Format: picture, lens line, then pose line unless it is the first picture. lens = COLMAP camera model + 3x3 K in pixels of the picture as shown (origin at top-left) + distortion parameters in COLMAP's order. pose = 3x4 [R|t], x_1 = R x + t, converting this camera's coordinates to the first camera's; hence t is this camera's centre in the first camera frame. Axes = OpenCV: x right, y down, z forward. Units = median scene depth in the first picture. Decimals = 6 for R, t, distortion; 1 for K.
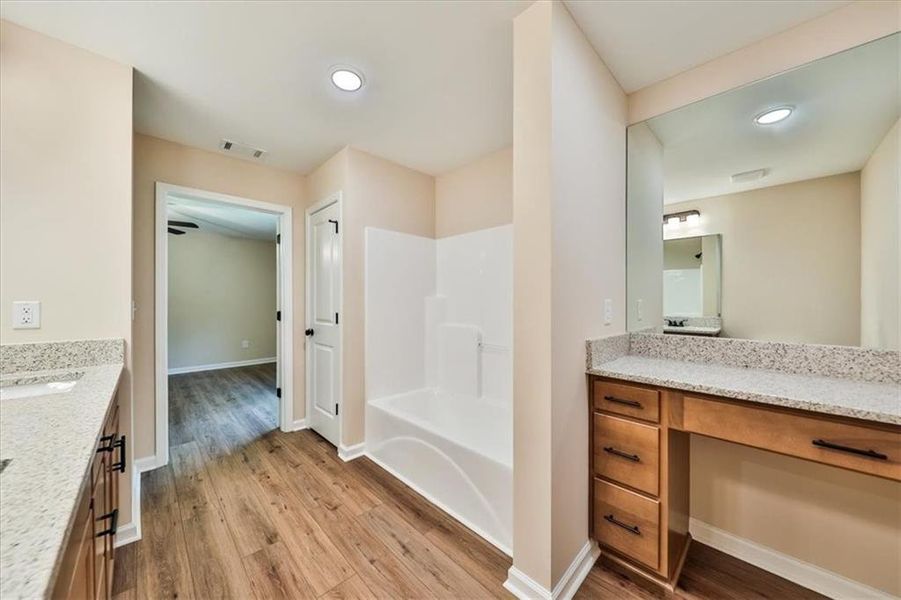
lens RADIAL K [[311.9, 0, 443.6], [0, 311.9, 301.1], [0, 0, 1]] dist [0.000412, -0.000029]
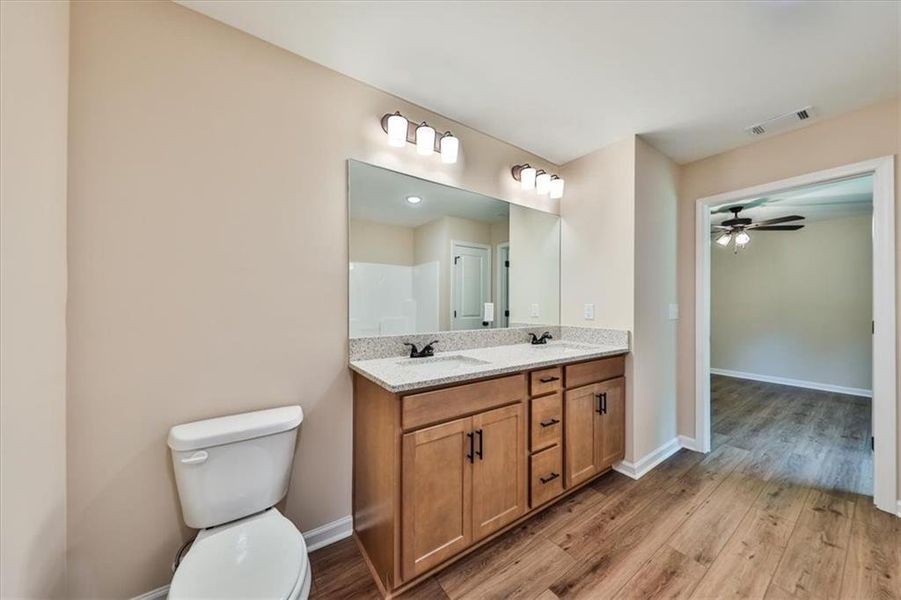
lens RADIAL K [[311.9, 0, 443.6], [0, 311.9, 301.1], [0, 0, 1]] dist [0.000412, -0.000029]
pose [[-0.155514, -0.007374, -0.987806, 0.393685], [-0.003756, 0.999969, -0.006874, -0.000897], [0.987827, 0.002641, -0.155537, 0.298813]]
